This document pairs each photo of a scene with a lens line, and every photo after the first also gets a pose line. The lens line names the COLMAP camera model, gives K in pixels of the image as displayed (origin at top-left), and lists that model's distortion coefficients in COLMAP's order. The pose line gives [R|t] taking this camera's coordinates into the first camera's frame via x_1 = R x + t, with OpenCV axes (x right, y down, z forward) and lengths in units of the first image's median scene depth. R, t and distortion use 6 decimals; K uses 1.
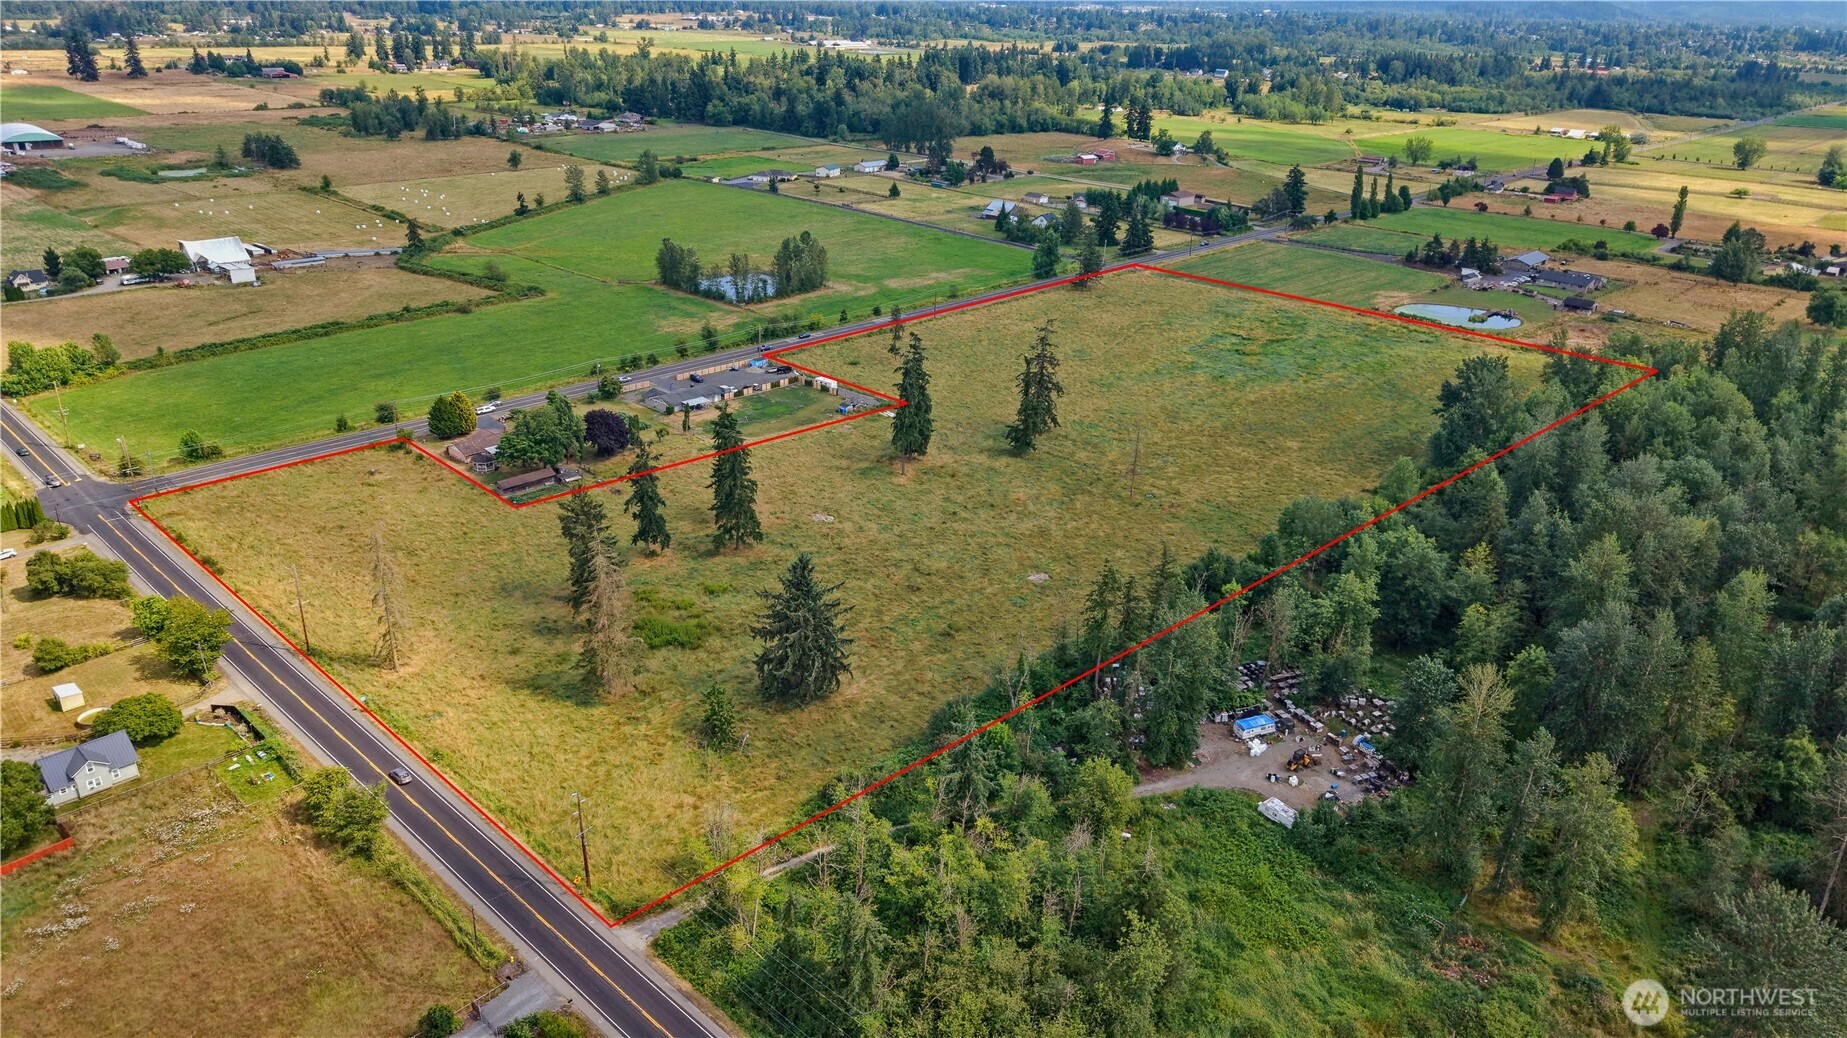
lens RADIAL K [[1234.0, 0, 920.8], [0, 1234.0, 524.0], [0, 0, 1]] dist [0.016196, -0.015276]
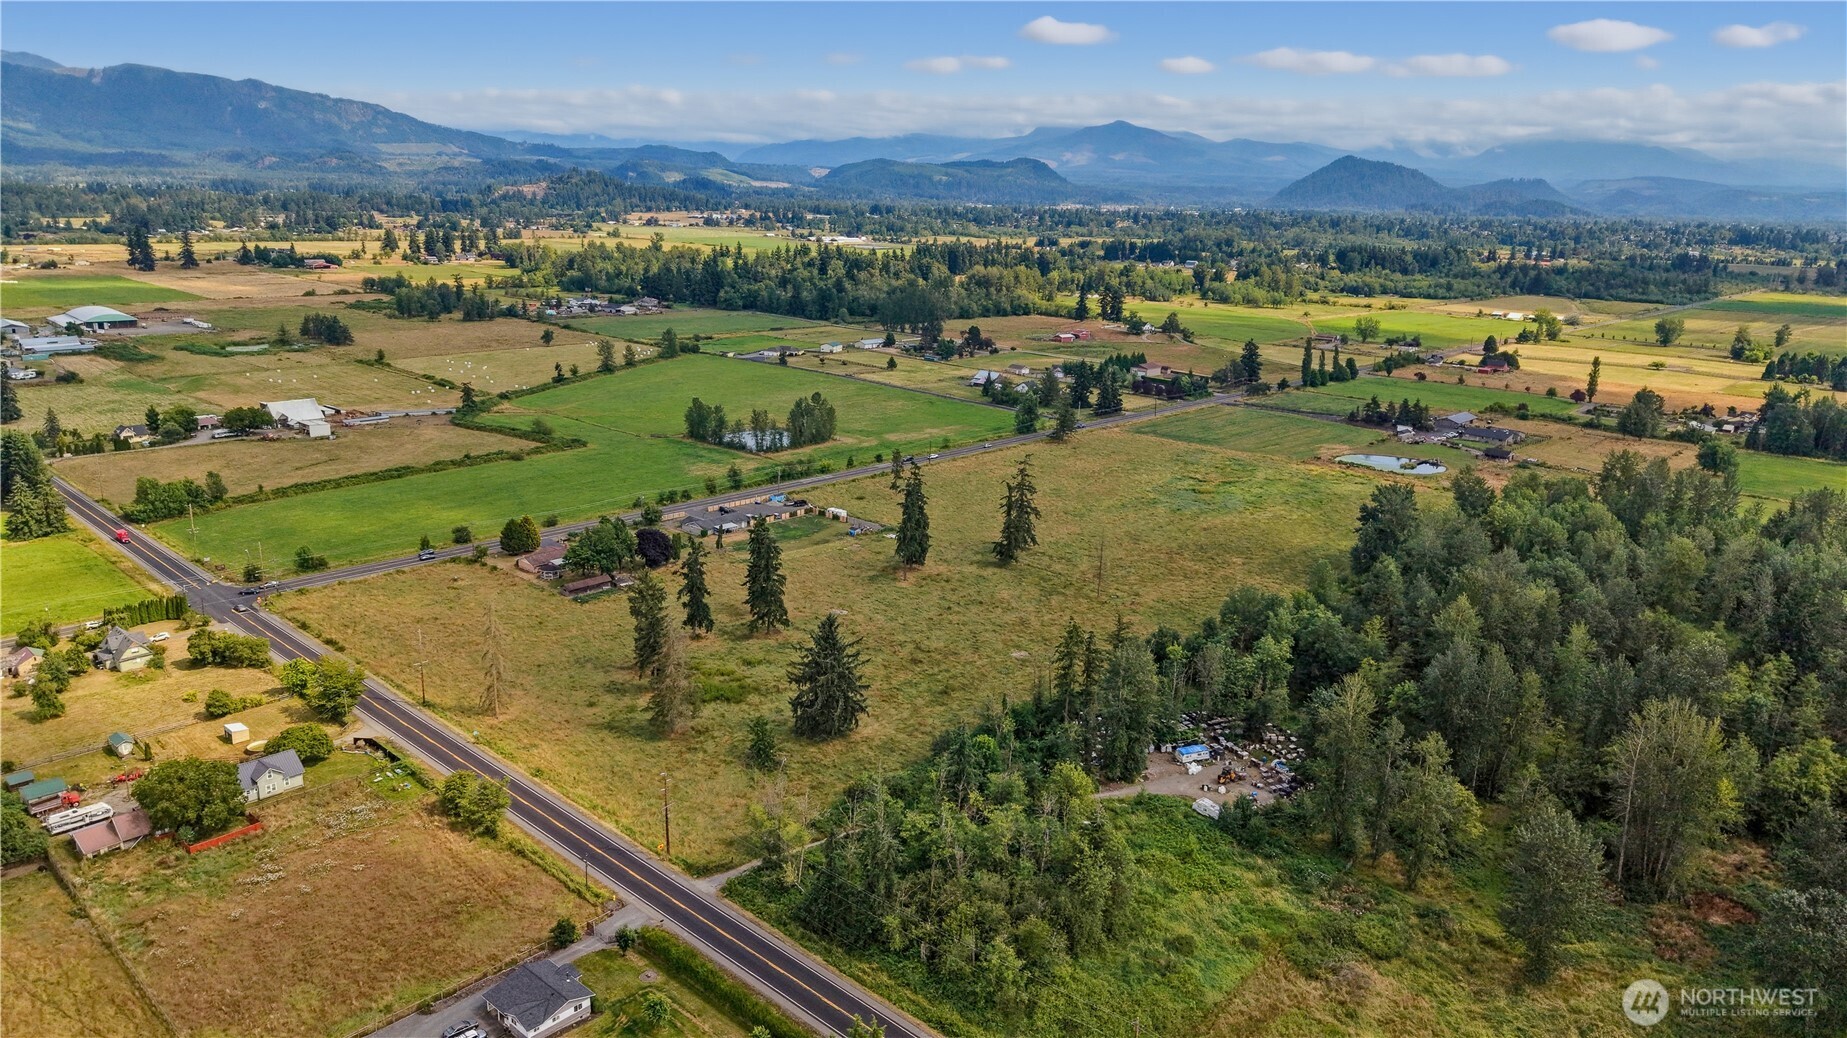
lens RADIAL K [[1232.6, 0, 925.5], [0, 1232.6, 522.9], [0, 0, 1]] dist [0.035747, -0.049182]
pose [[0.999932, -0.003441, 0.011102, -0.004228], [0.005013, 0.989439, -0.144861, 0.041336], [-0.010486, 0.144907, 0.989390, -0.095765]]
